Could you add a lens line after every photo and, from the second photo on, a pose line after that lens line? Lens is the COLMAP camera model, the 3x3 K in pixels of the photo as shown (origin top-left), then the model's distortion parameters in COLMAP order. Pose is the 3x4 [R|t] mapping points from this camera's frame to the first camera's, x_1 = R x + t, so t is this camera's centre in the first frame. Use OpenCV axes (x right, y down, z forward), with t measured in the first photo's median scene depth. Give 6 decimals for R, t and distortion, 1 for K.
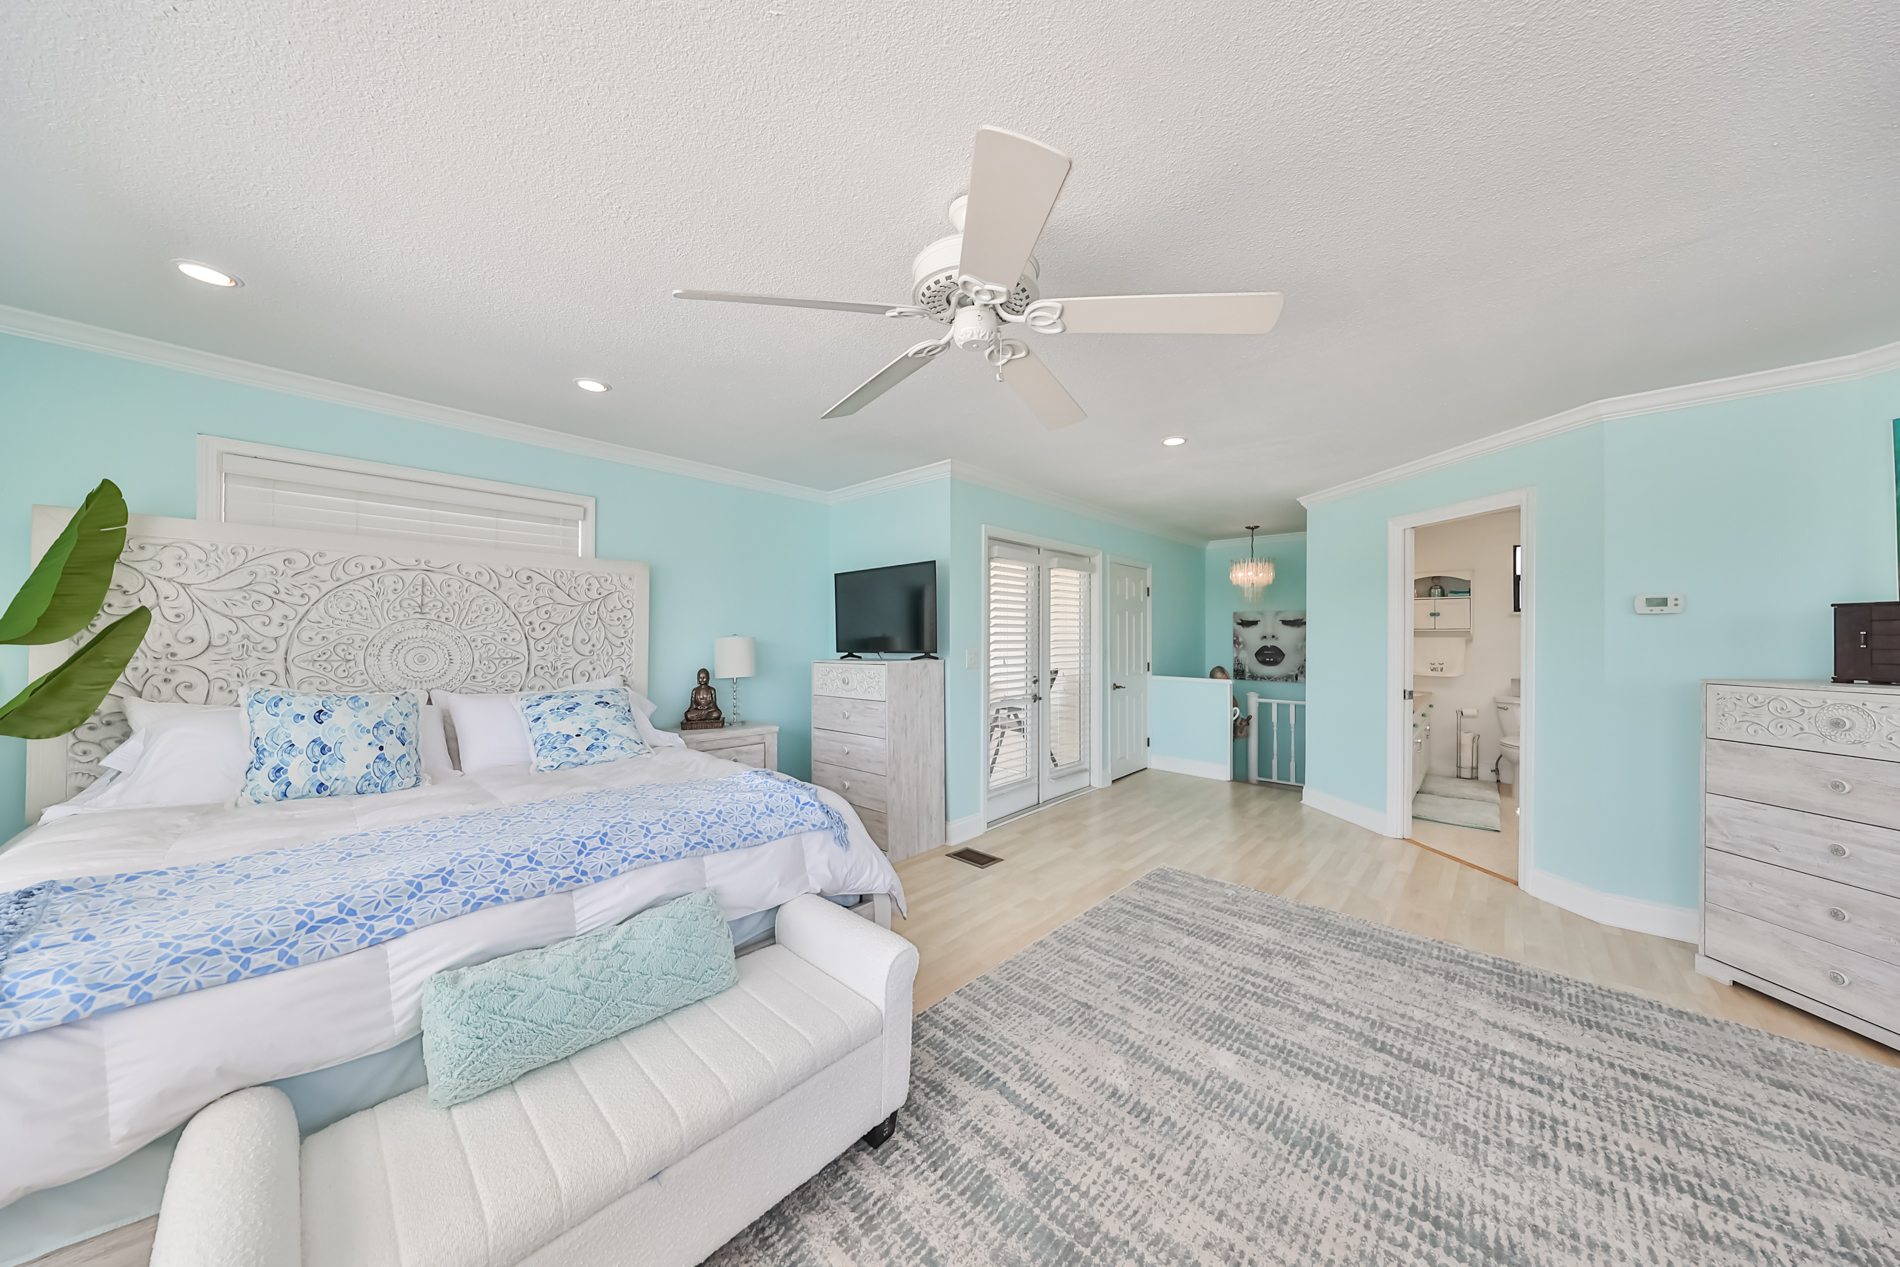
lens RADIAL K [[592.8, 0, 950.5], [0, 592.8, 636.3], [0, 0, 1]] dist [-0.000142, 0.000010]
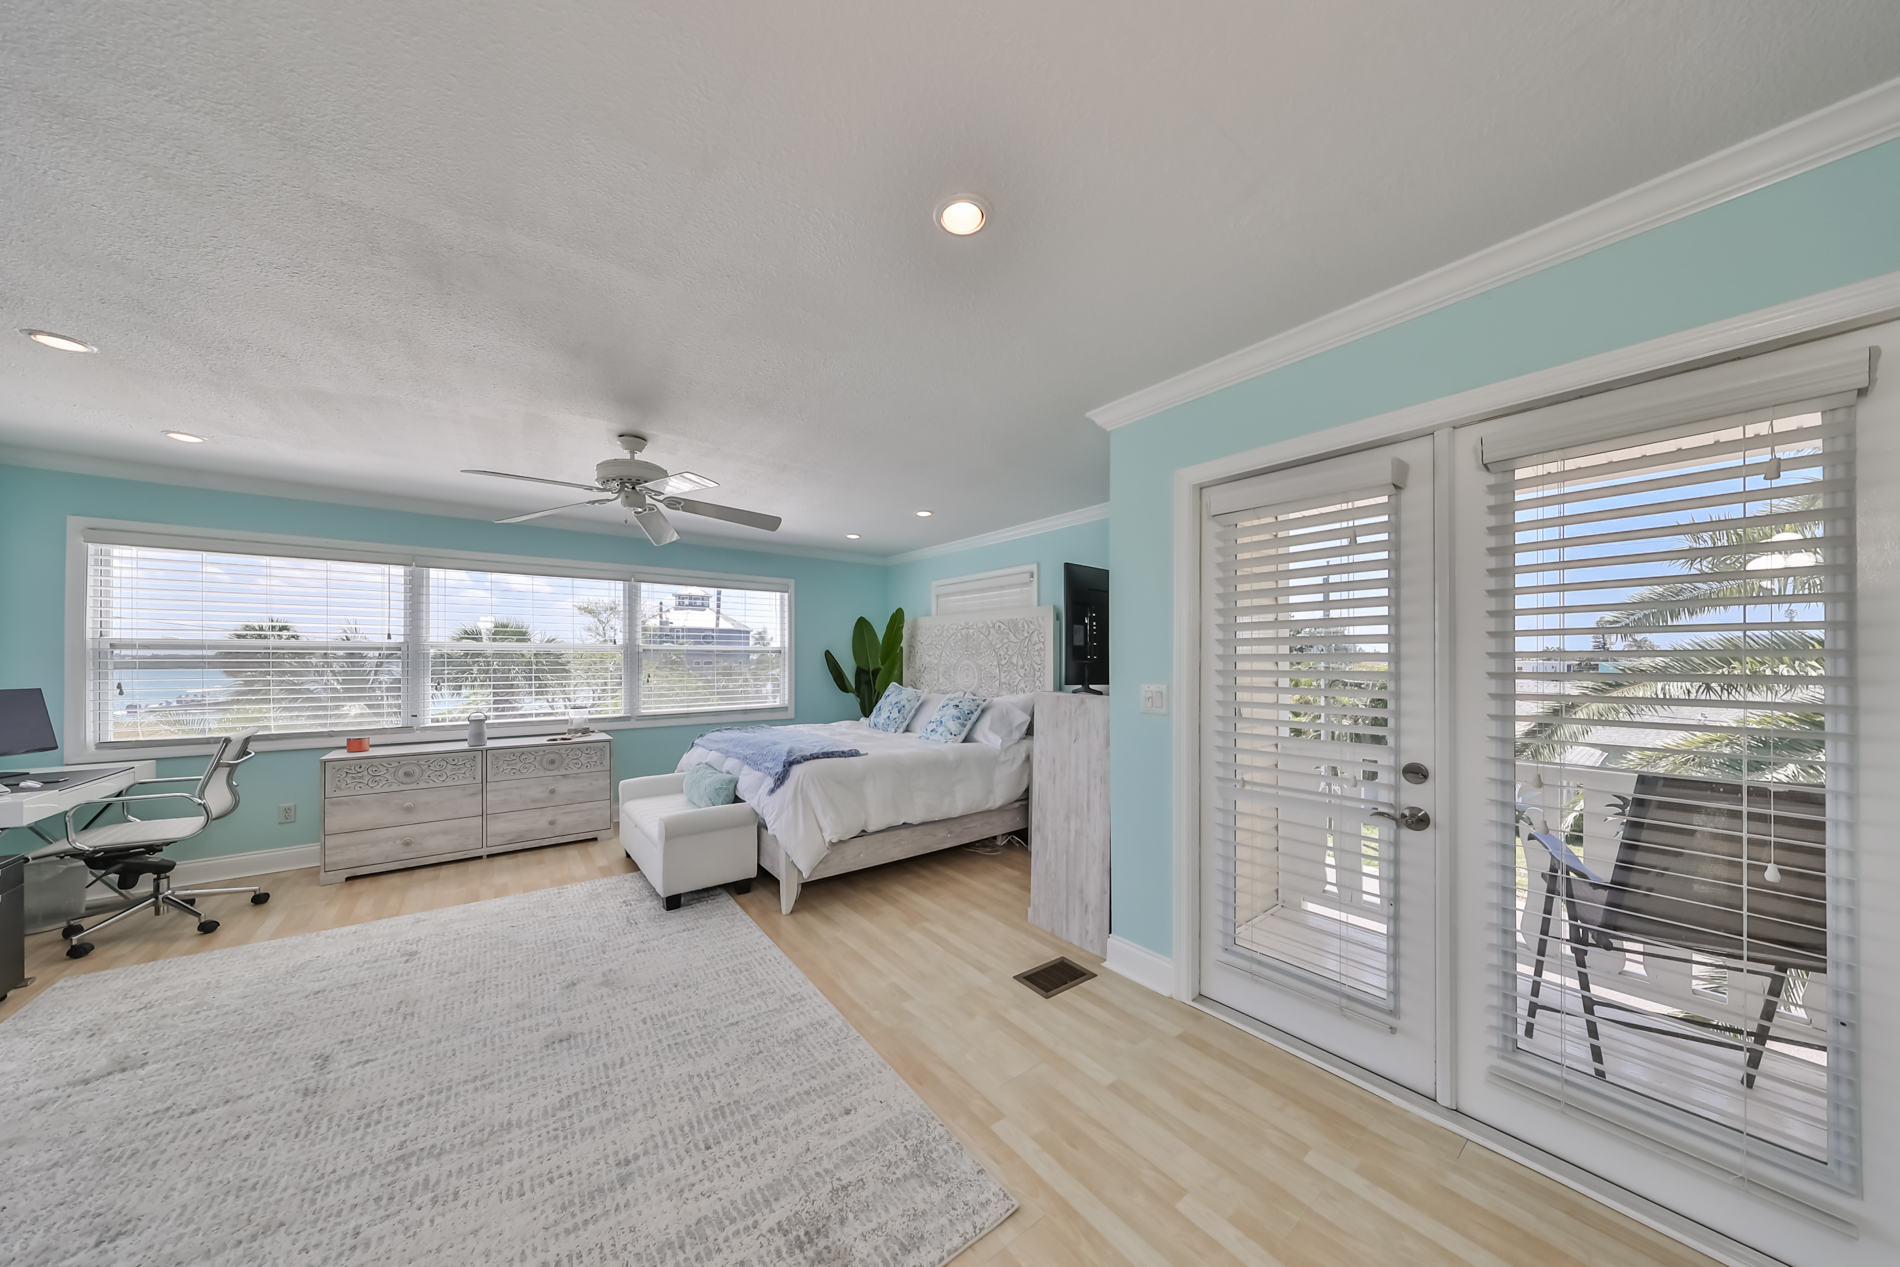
lens RADIAL K [[583.6, 0, 945.7], [0, 583.6, 658.4], [0, 0, 1]] dist [-0.000738, 0.000084]
pose [[-0.158930, -0.012717, -0.987208, 0.909349], [-0.002198, 0.999919, -0.012527, 0.007145], [0.987287, 0.000179, -0.158945, 1.192680]]
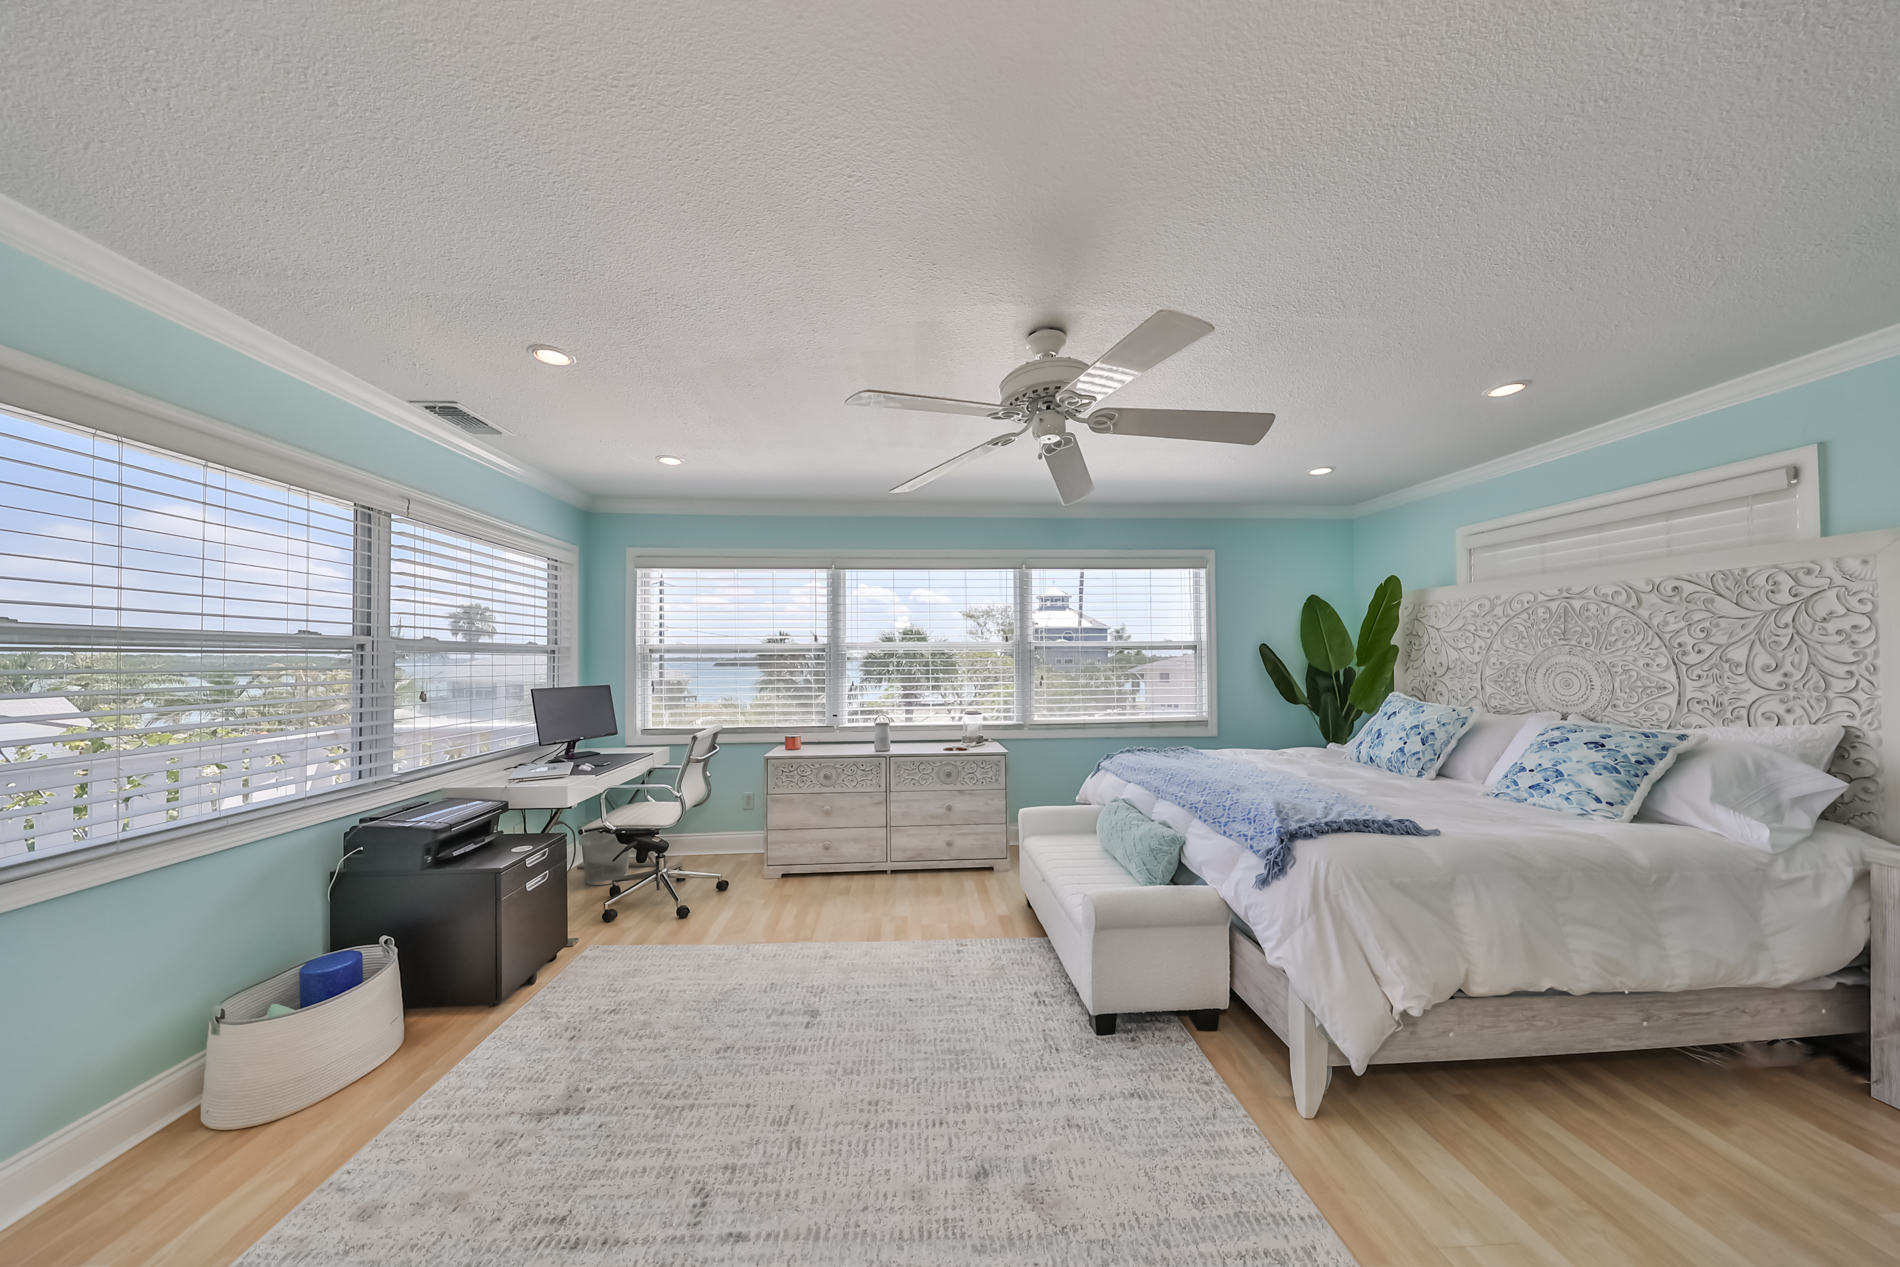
lens RADIAL K [[583.6, 0, 945.7], [0, 583.6, 658.4], [0, 0, 1]] dist [-0.000738, 0.000084]
pose [[-0.681353, -0.005785, -0.731932, 0.583365], [0.000315, 0.999966, -0.008197, 0.002390], [0.731955, -0.005816, -0.681328, 0.876423]]
